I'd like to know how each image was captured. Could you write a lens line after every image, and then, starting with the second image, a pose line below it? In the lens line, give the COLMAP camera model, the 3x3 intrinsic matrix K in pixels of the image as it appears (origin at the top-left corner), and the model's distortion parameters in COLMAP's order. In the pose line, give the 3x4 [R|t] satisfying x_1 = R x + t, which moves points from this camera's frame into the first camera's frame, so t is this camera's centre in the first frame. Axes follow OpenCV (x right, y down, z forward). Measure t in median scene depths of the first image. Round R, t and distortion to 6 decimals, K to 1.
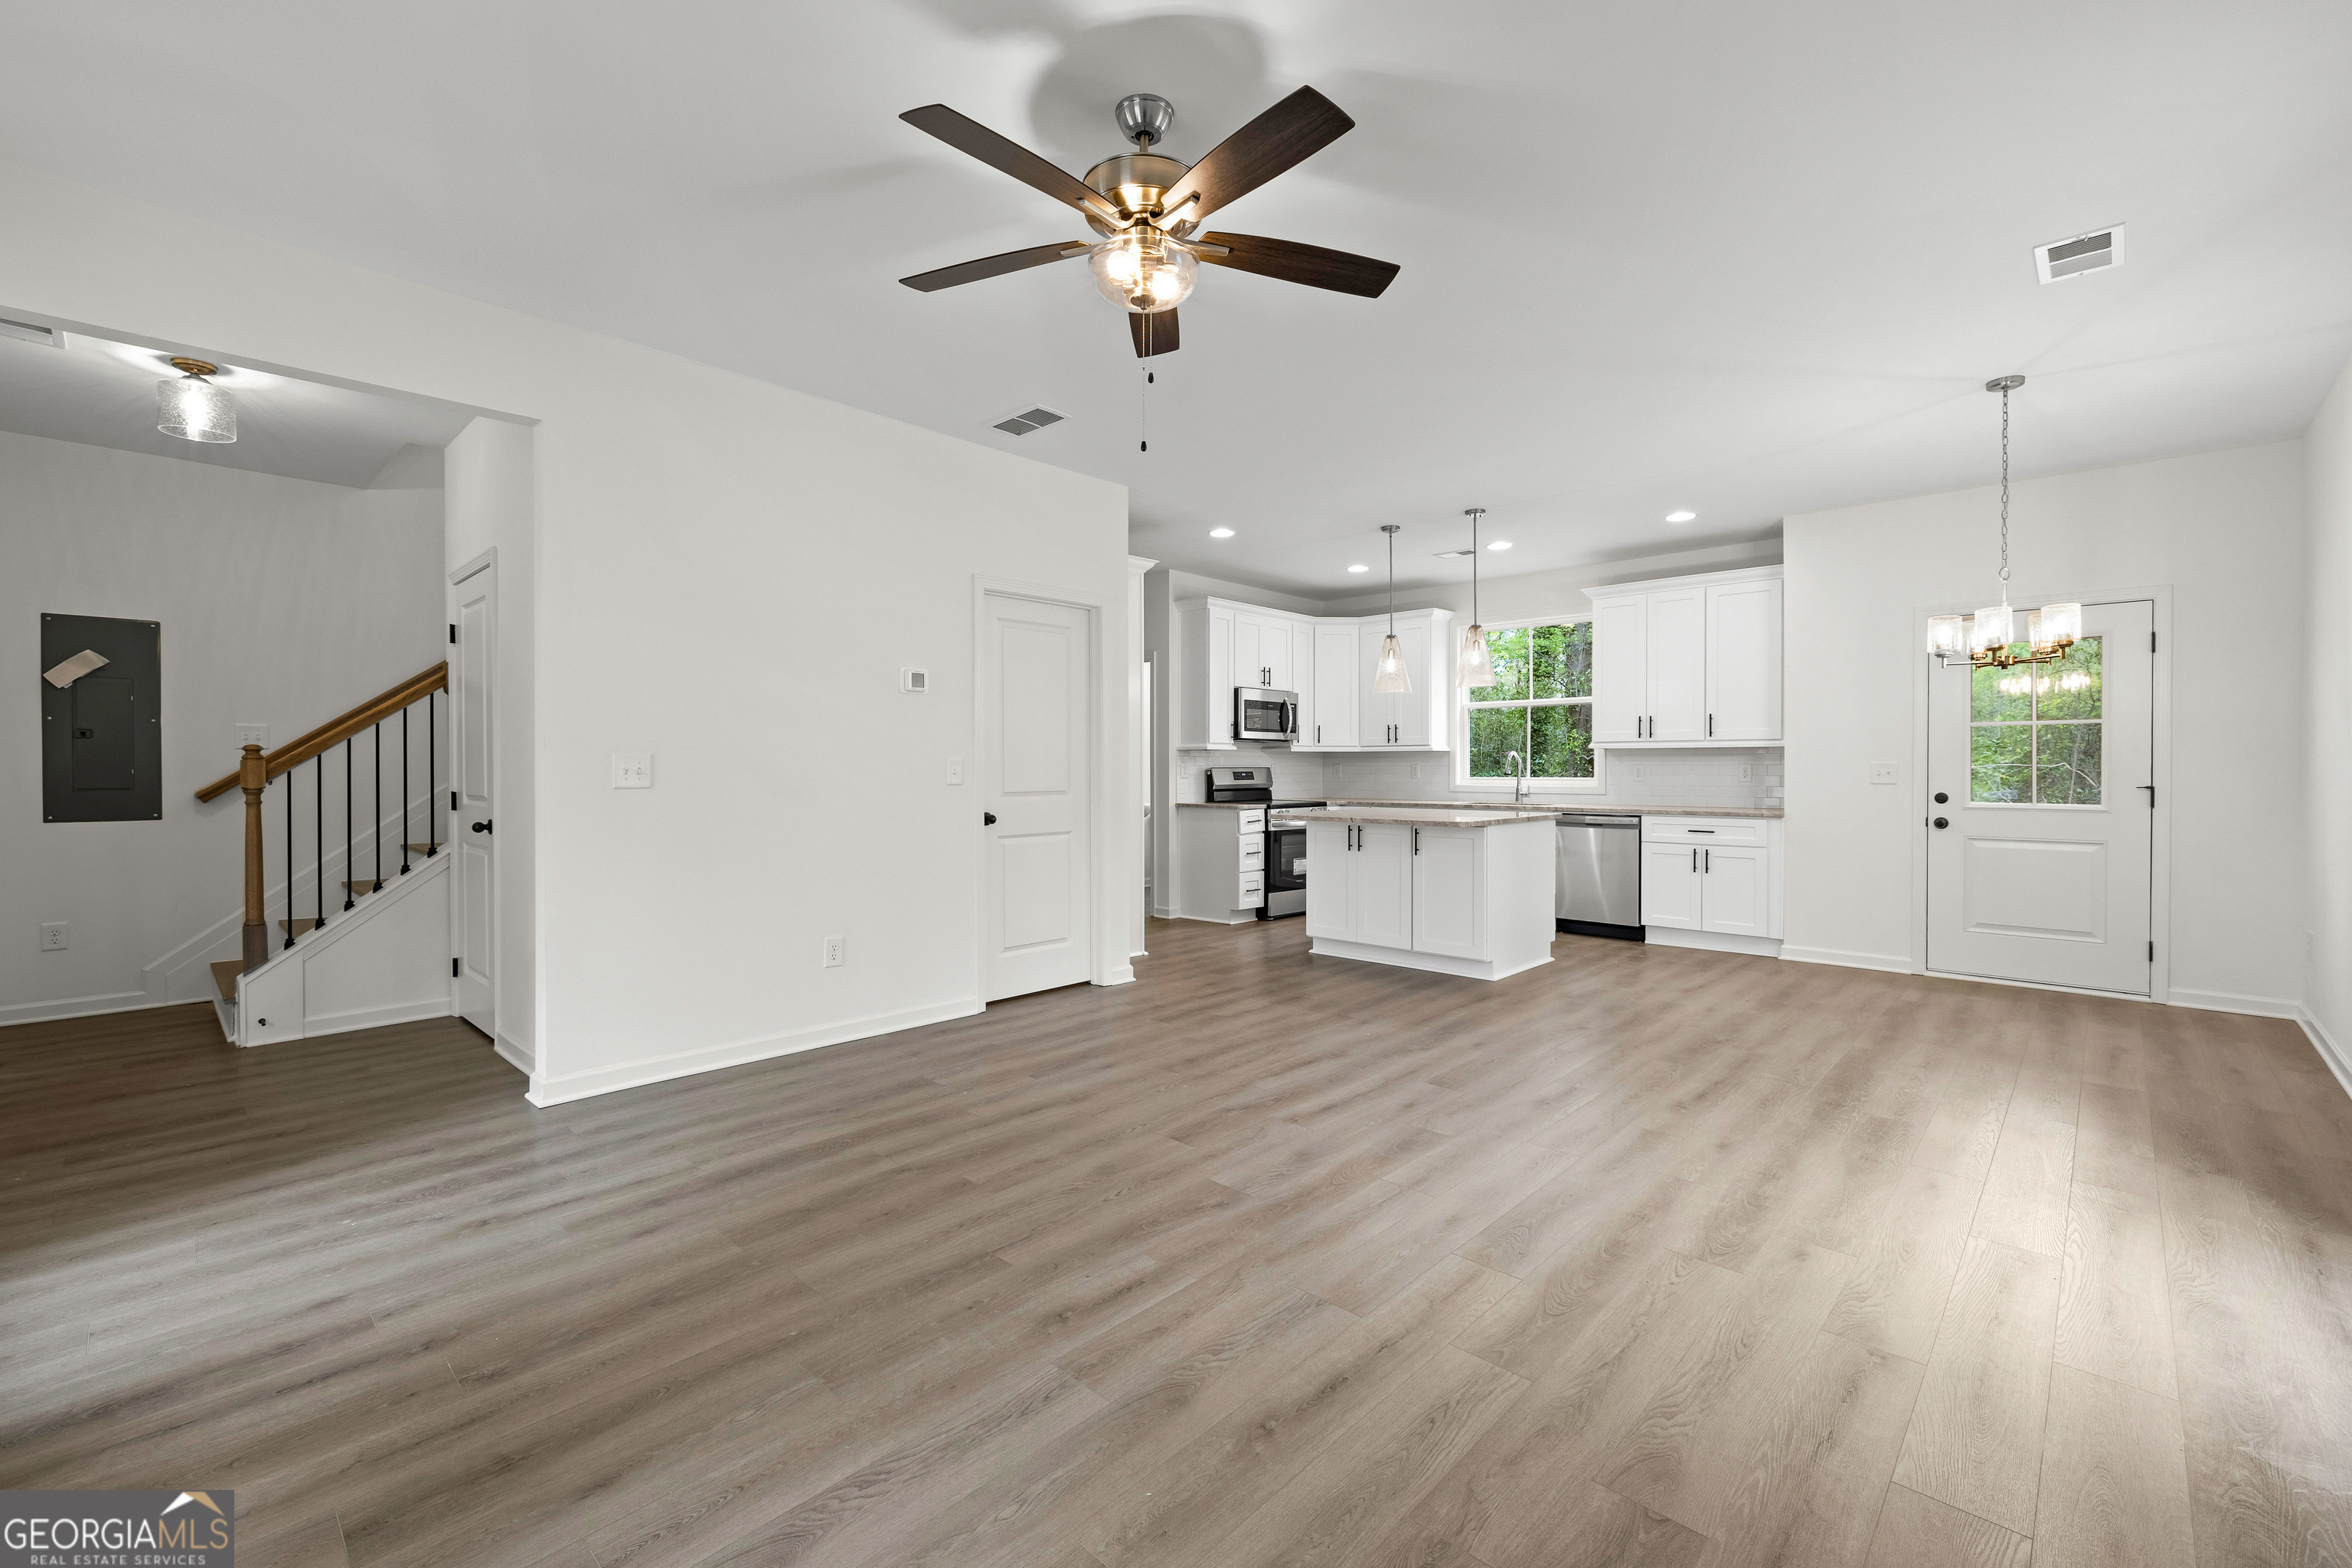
lens RADIAL K [[986.5, 0, 1171.9], [0, 986.5, 777.4], [0, 0, 1]] dist [0.000621, 0.000386]
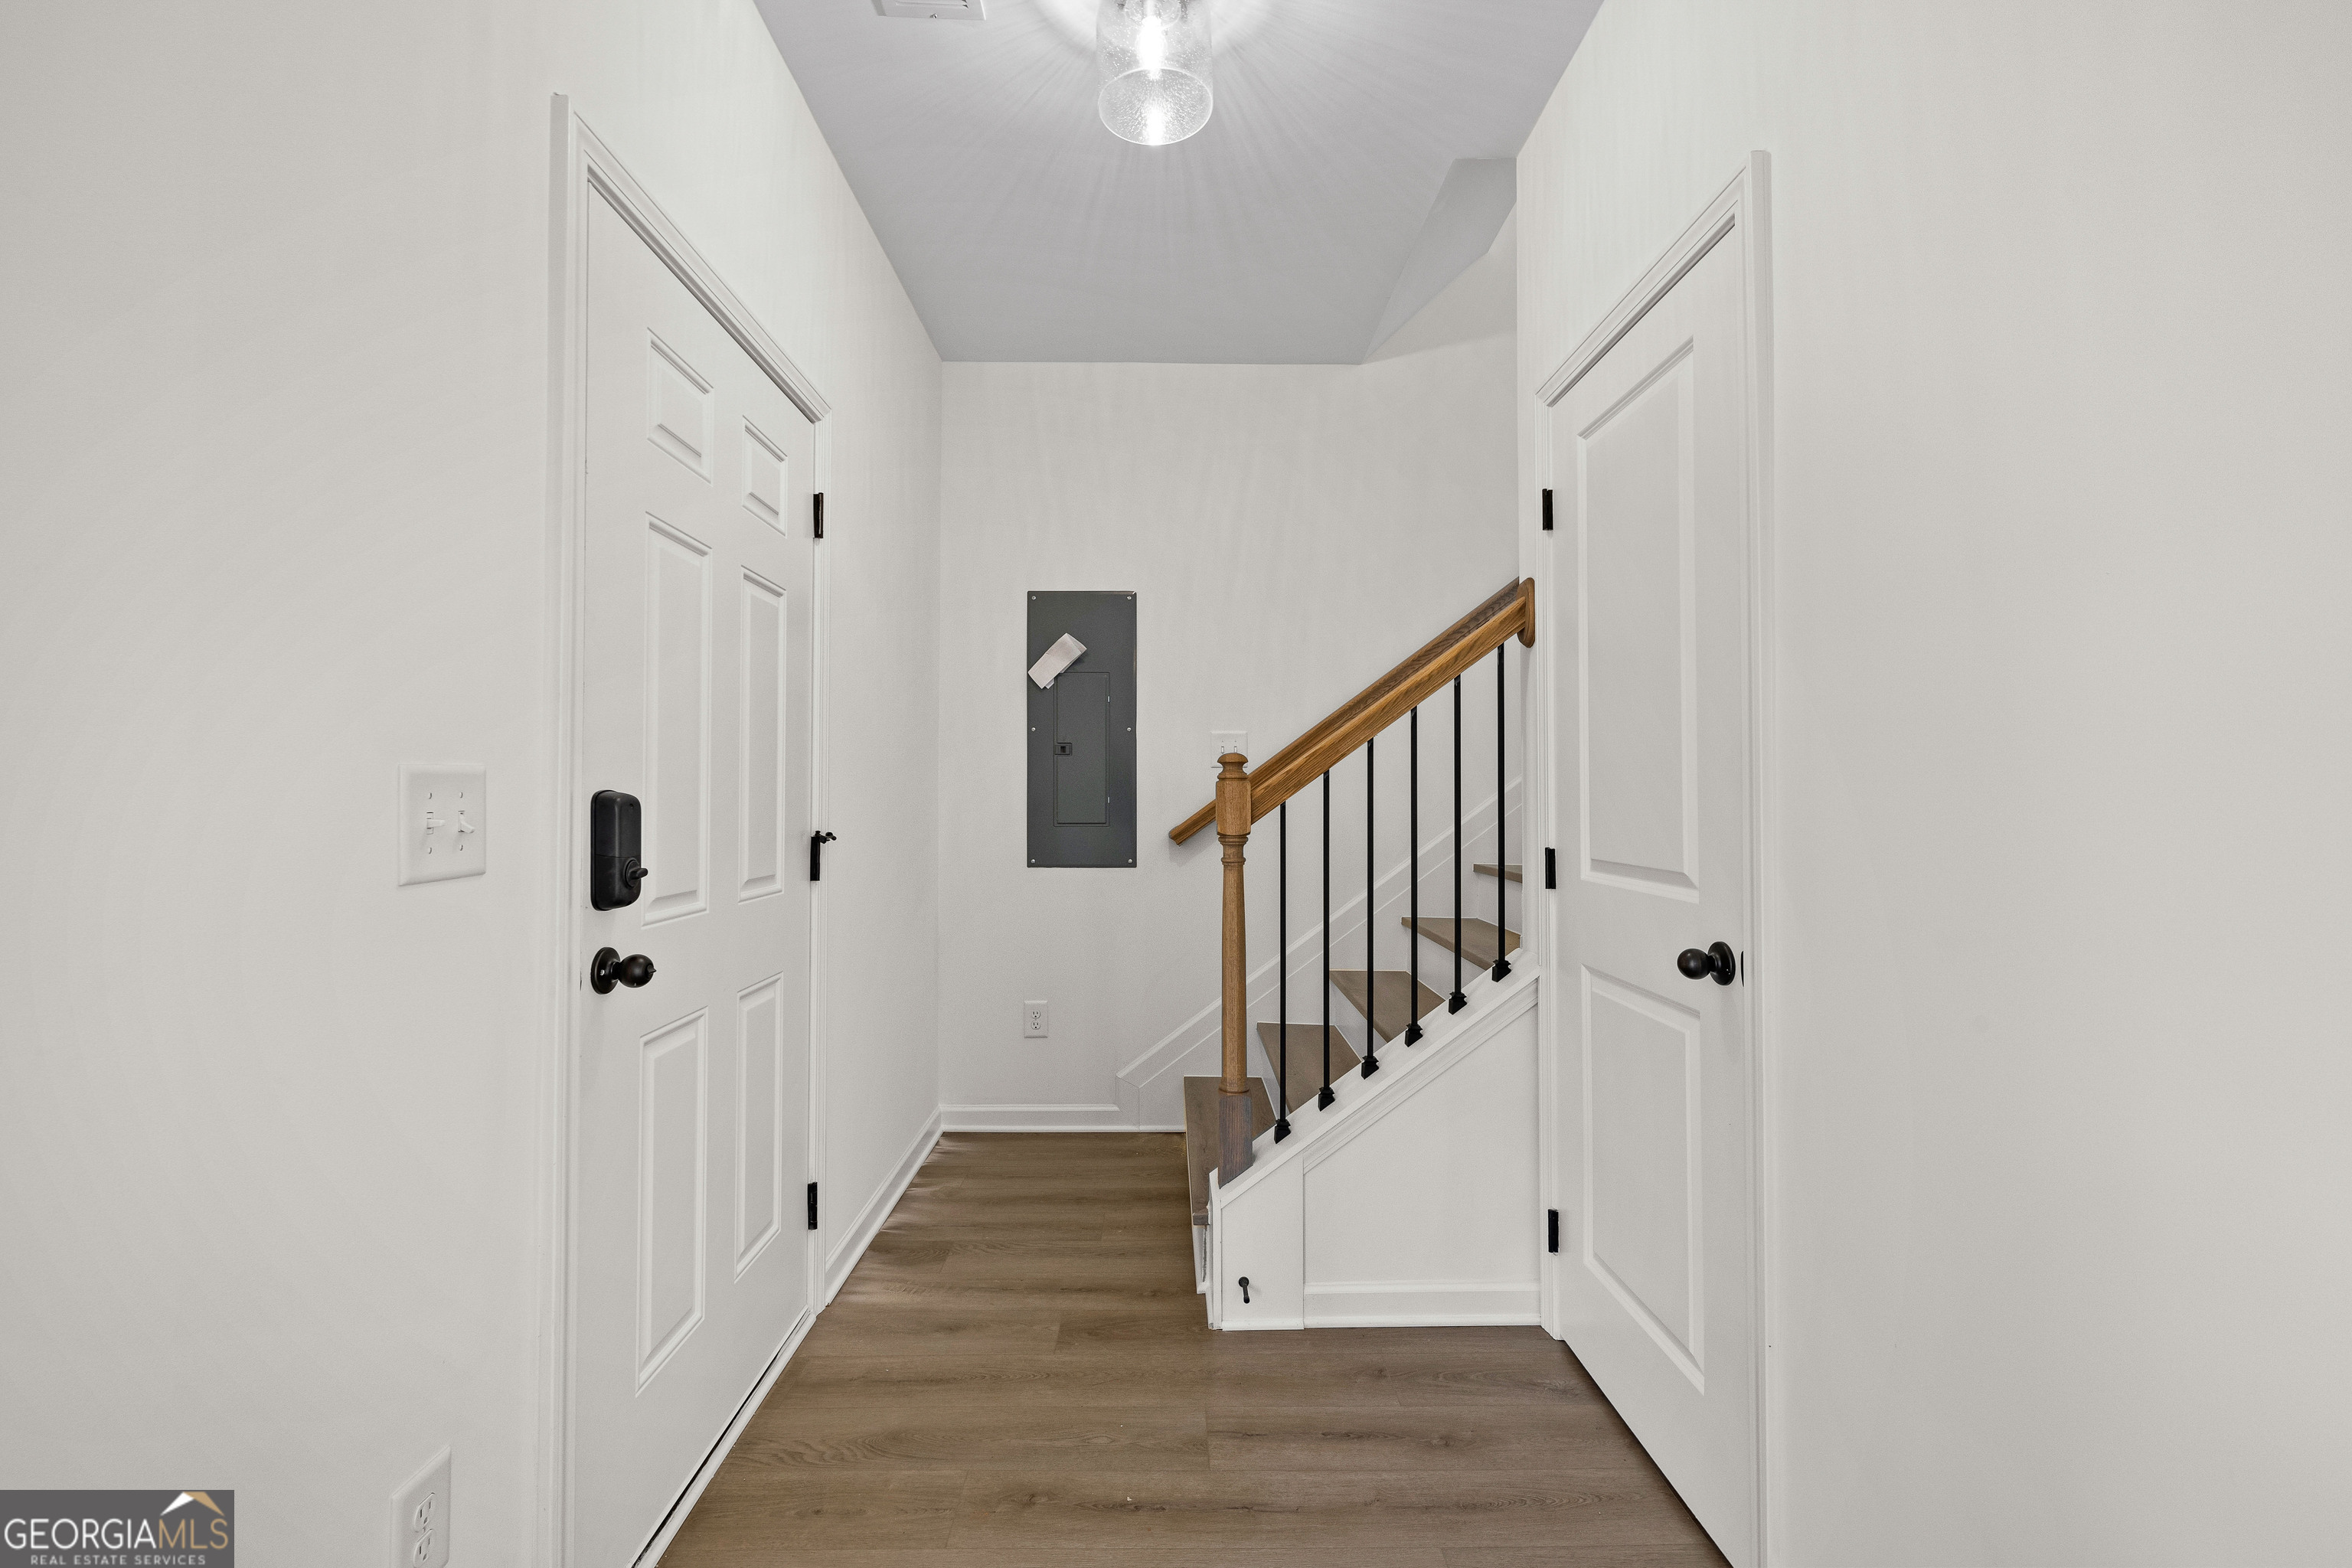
lens RADIAL K [[998.1, 0, 1175.0], [0, 998.1, 774.4], [0, 0, 1]] dist [-0.000805, -0.000063]
pose [[0.697334, -0.012843, -0.716632, -0.536509], [-0.007006, 0.999670, -0.024733, -0.007489], [0.716712, 0.022267, 0.697013, 0.569781]]
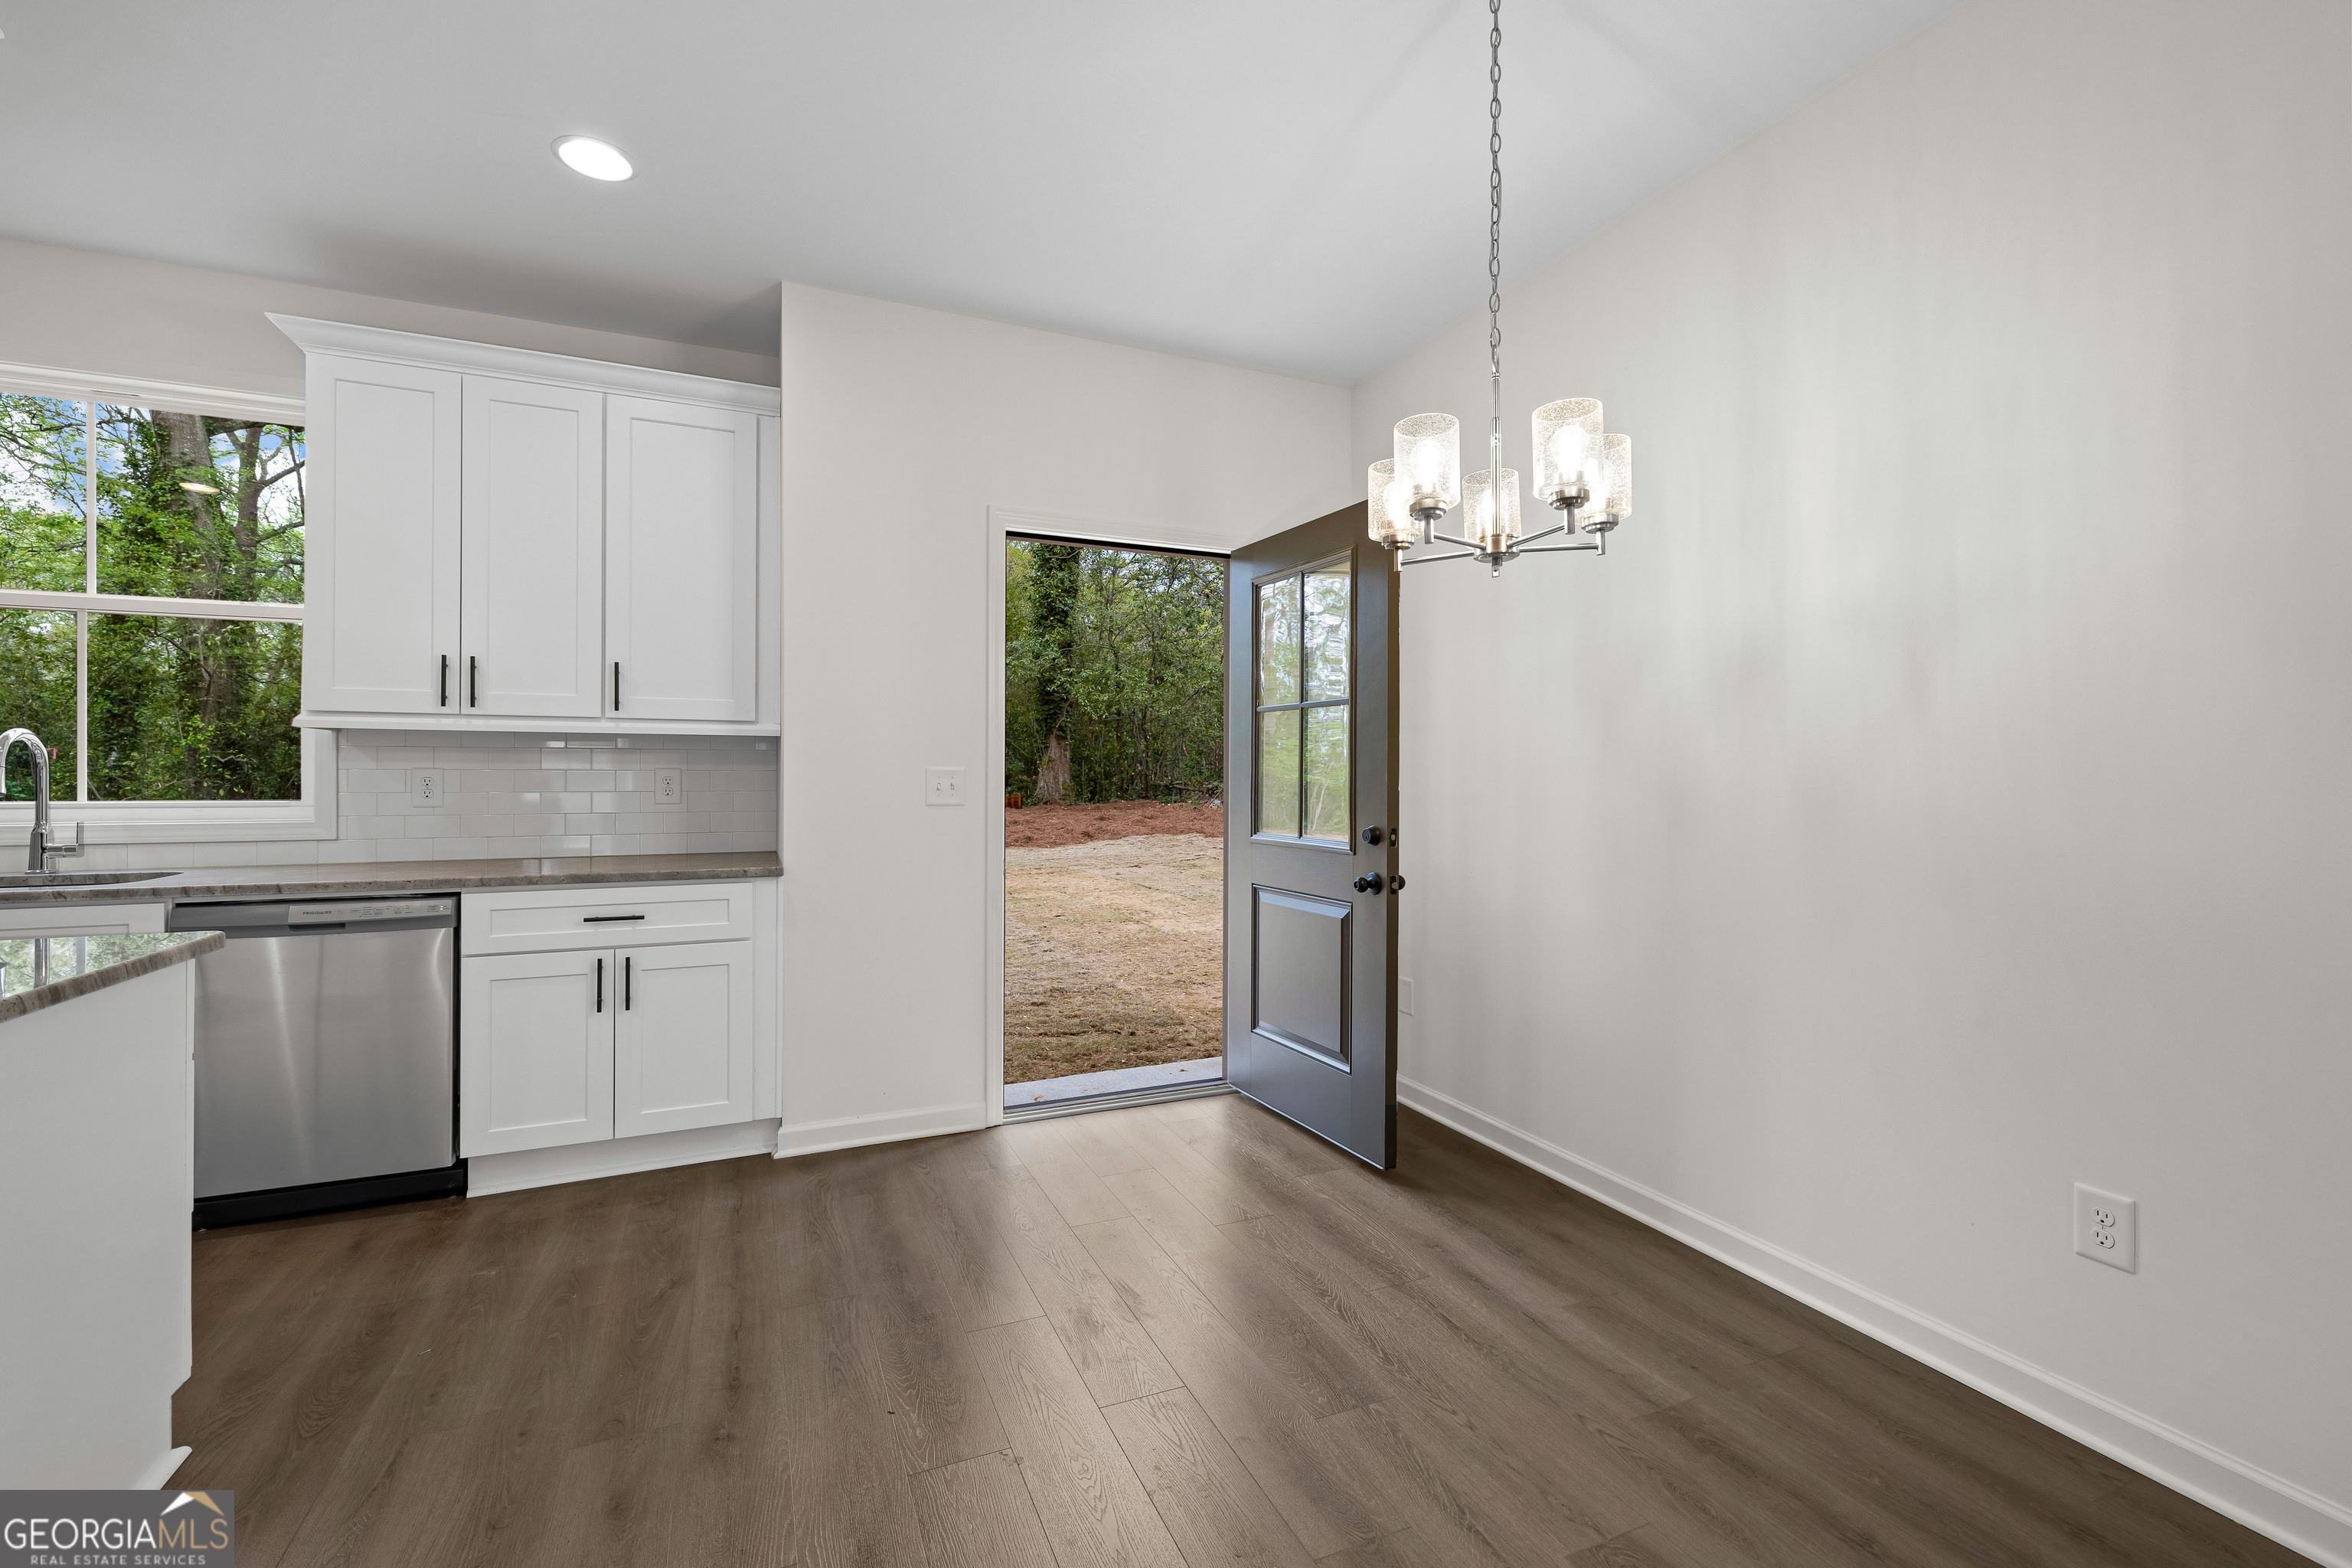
lens RADIAL K [[985.4, 0, 1168.6], [0, 985.4, 774.2], [0, 0, 1]] dist [0.000537, 0.000041]
pose [[0.389465, 0.003053, 0.921036, 0.318736], [0.006824, 0.999957, -0.006200, -0.009134], [-0.921016, 0.008700, 0.389427, 0.851848]]
